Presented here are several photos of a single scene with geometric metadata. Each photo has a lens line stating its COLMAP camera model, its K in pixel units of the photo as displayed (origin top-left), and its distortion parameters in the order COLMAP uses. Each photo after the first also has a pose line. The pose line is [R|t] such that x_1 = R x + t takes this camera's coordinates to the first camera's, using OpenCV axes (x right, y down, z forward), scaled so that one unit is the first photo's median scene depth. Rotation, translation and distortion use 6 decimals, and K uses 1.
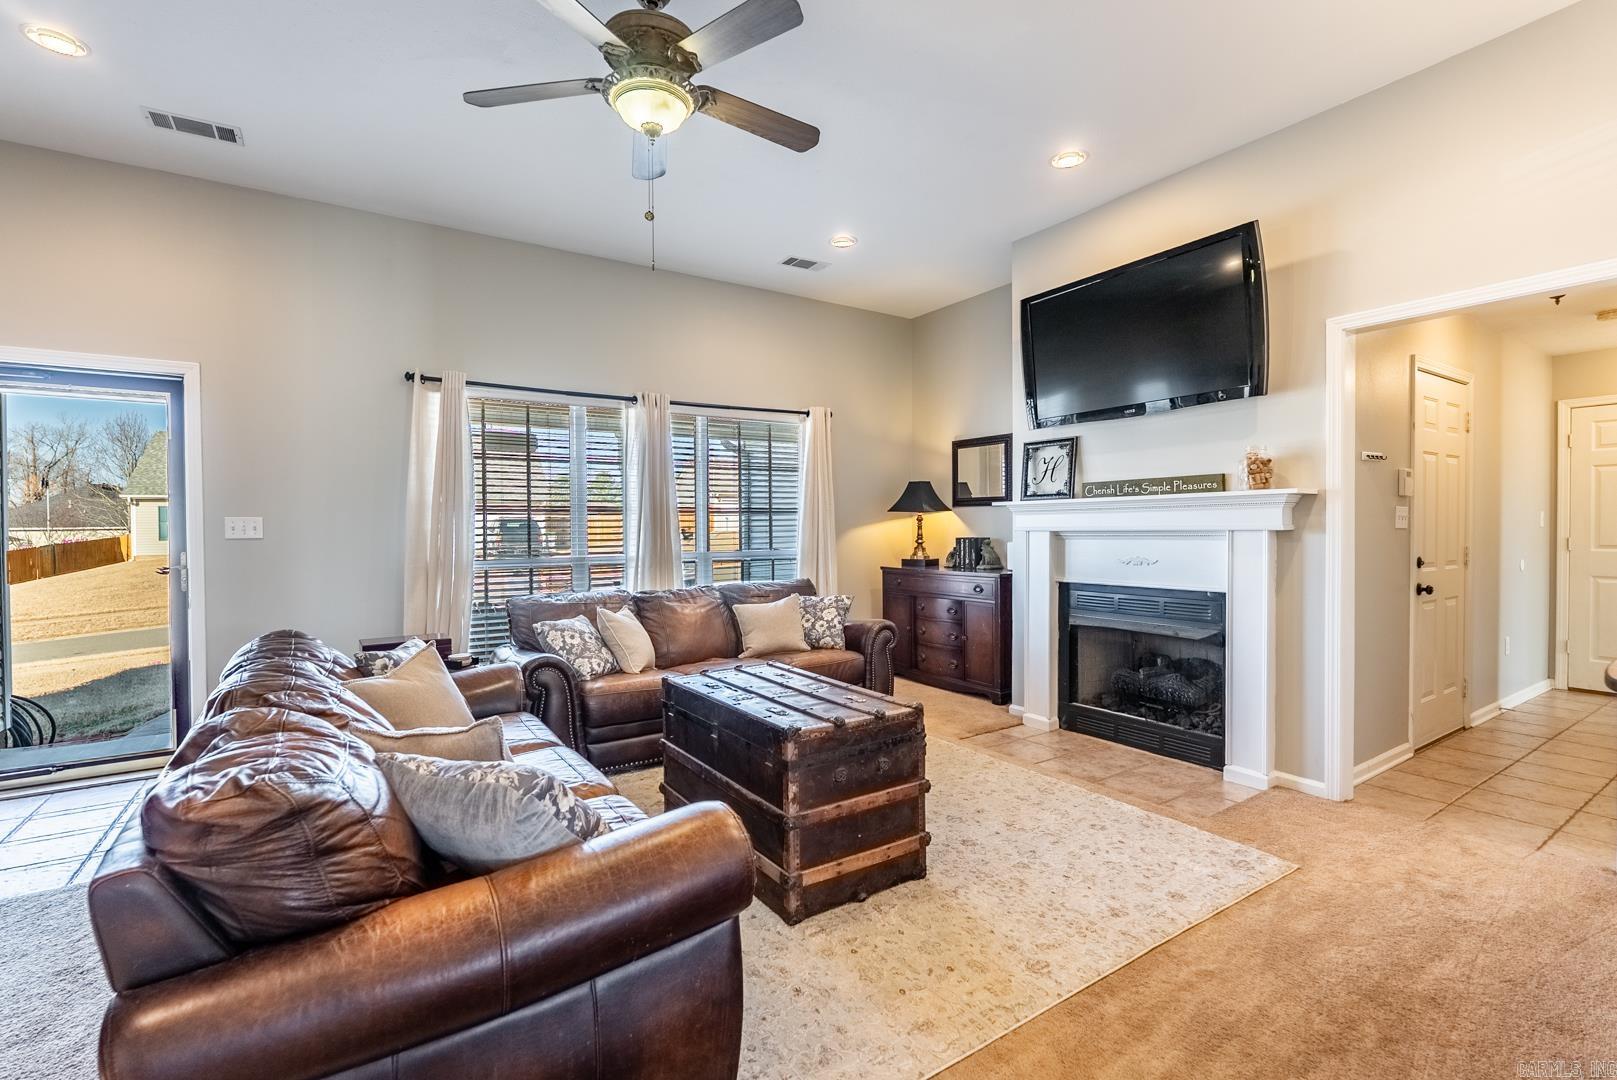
lens RADIAL K [[717.8, 0, 812.7], [0, 717.8, 539.8], [0, 0, 1]] dist [-0.004455, -0.000278]
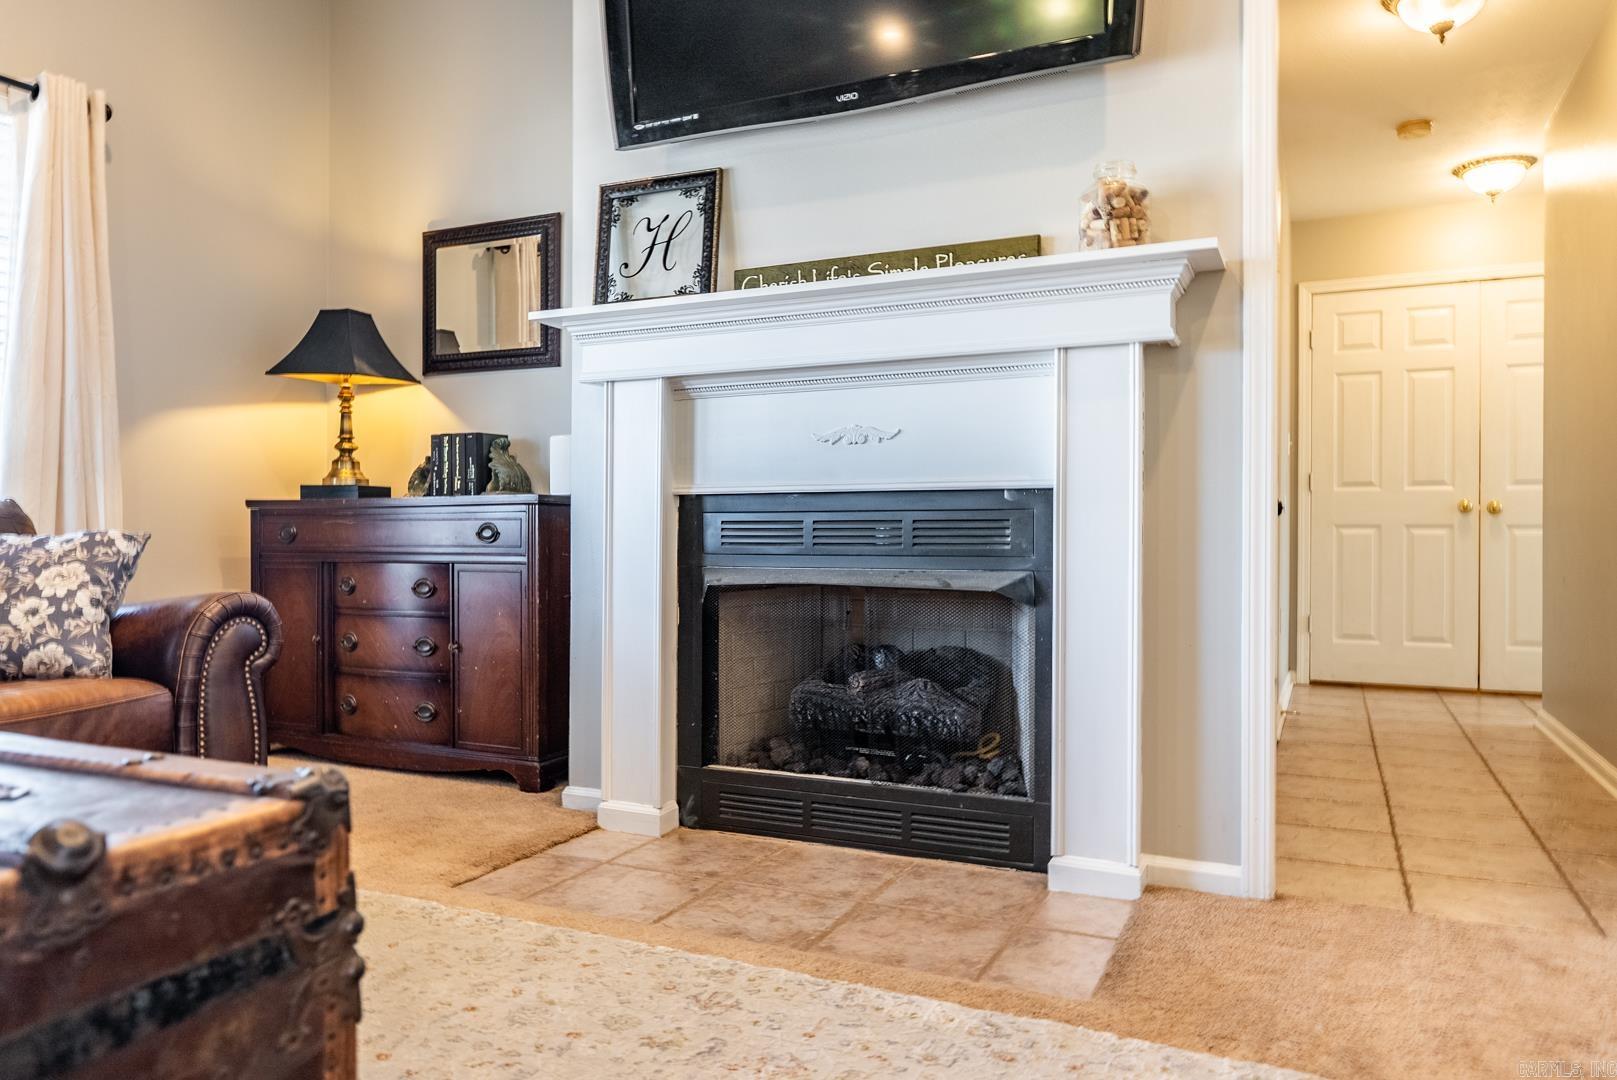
lens RADIAL K [[1094.3, 0, 808.6], [0, 1094.3, 541.9], [0, 0, 1]] dist [-0.004979, -0.000672]
pose [[0.854357, 0.006589, 0.519645, 0.060451], [-0.000354, 0.999927, -0.012095, 0.096940], [-0.519686, 0.010149, 0.854297, 0.386617]]
